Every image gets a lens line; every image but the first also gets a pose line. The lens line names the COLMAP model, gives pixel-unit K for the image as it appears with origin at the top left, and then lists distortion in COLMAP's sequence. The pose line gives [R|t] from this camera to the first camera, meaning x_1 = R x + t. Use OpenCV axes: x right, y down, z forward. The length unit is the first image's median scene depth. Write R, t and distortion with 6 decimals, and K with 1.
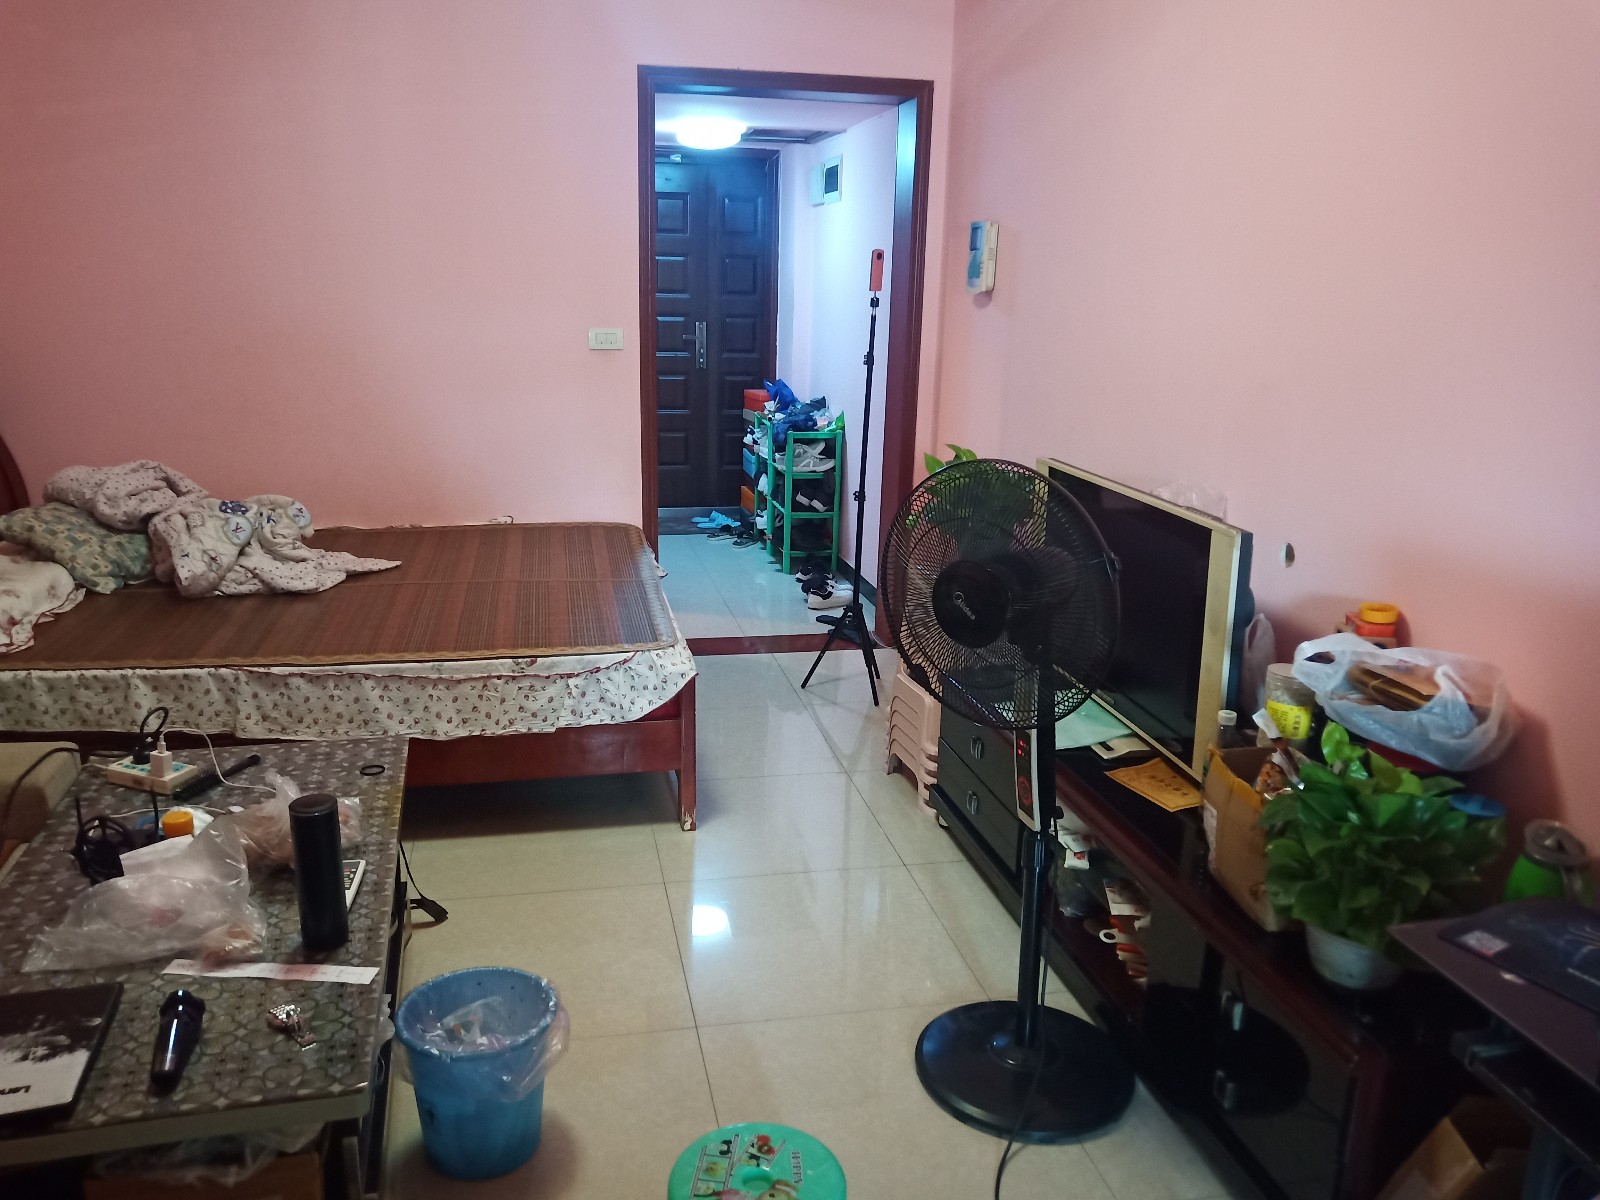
lens RADIAL K [[1236.7, 0, 802.8], [0, 1236.7, 616.4], [0, 0, 1]] dist [0.023283, -0.050764]
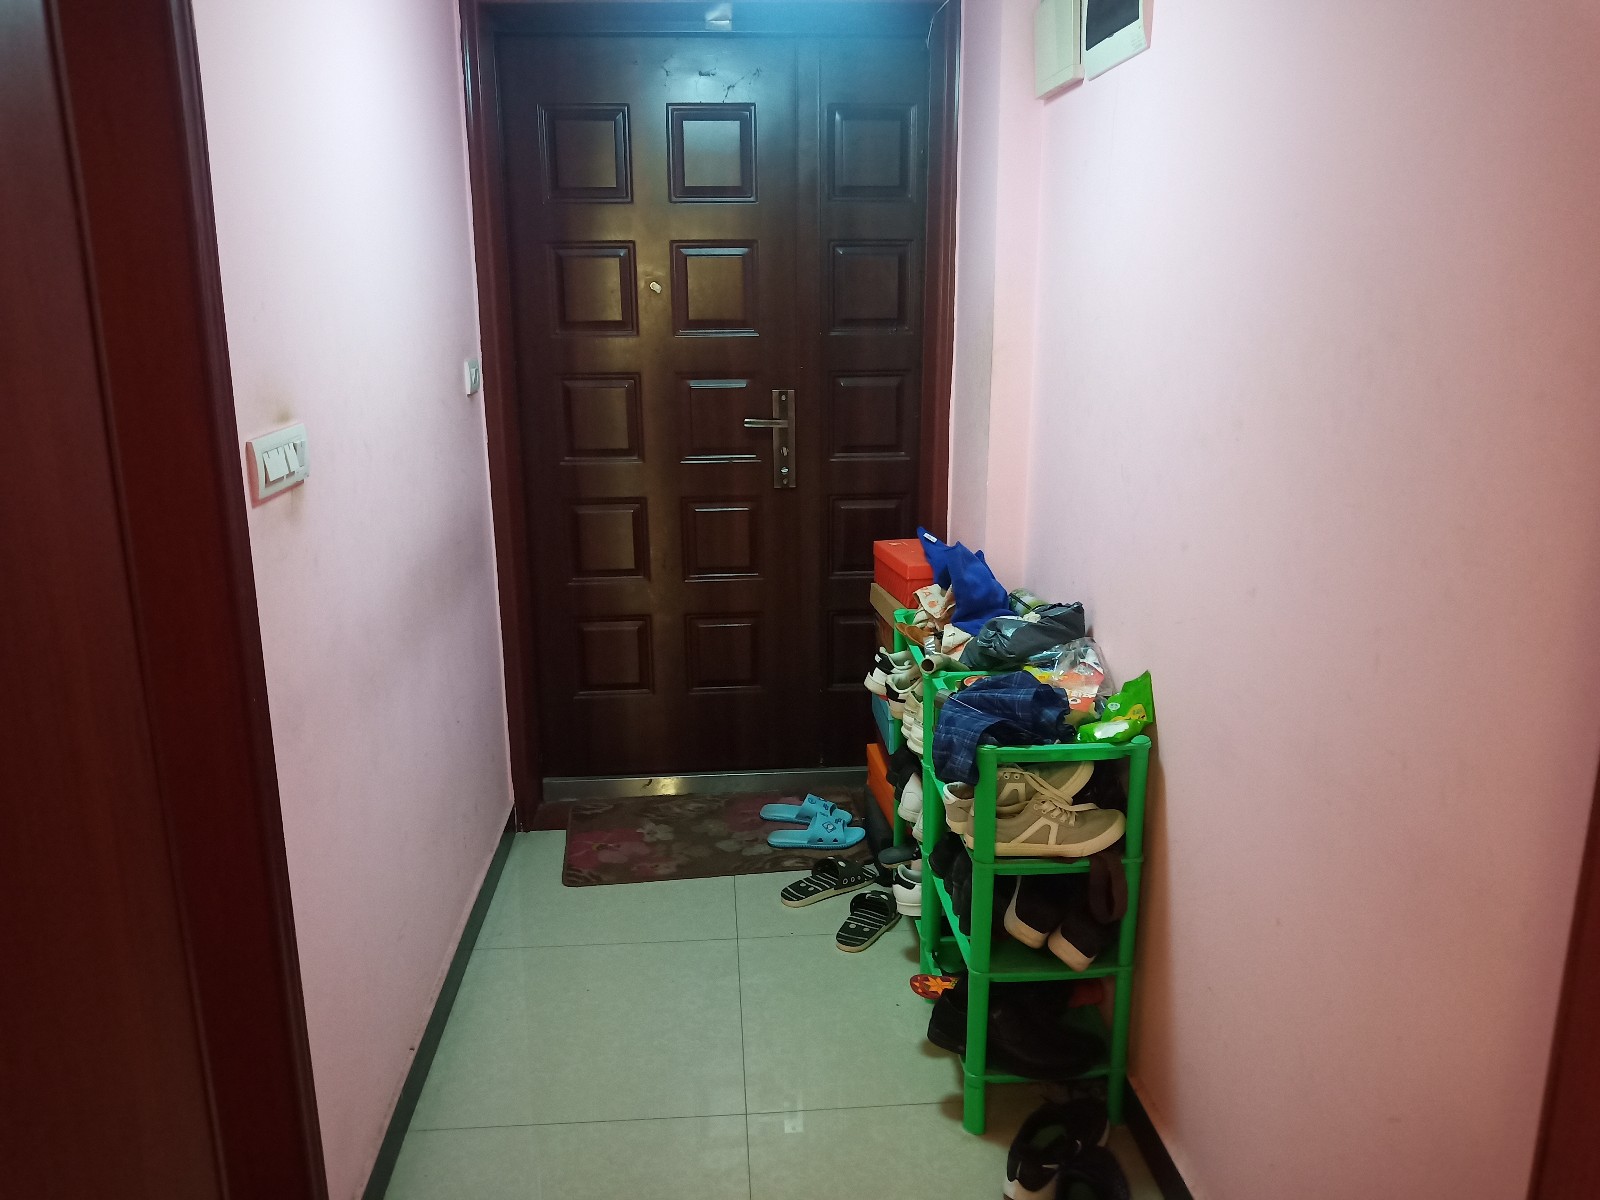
lens RADIAL K [[1236.7, 0, 772.6], [0, 1236.7, 646.0], [0, 0, 1]] dist [0.023283, -0.050764]
pose [[0.987390, 0.008764, -0.158064, -0.028583], [-0.007961, 0.999952, 0.005716, -0.331198], [0.158106, -0.004385, 0.987412, 1.245623]]
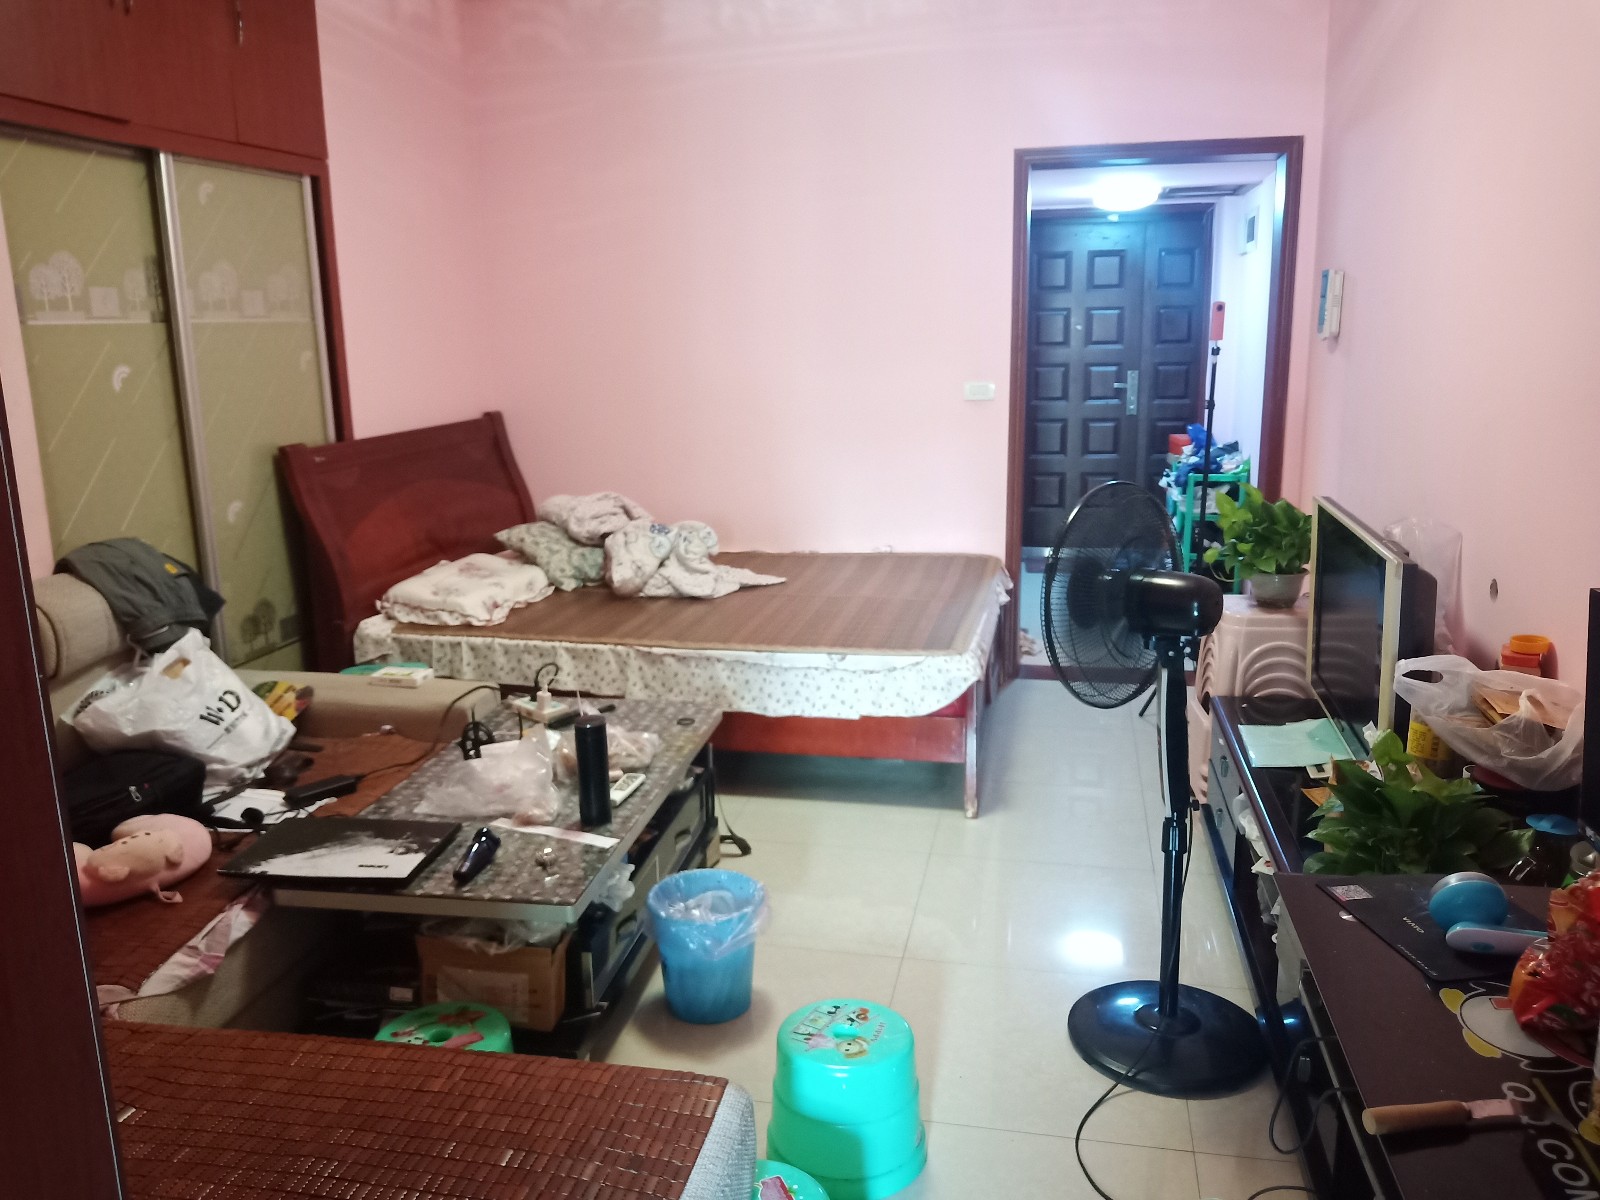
lens RADIAL K [[1236.7, 0, 802.5], [0, 1236.7, 609.2], [0, 0, 1]] dist [0.023283, -0.050764]
pose [[0.914590, 0.048740, -0.401433, 0.209354], [-0.066379, 0.997339, -0.030139, 0.025585], [0.398896, 0.054211, 0.915392, -0.115771]]
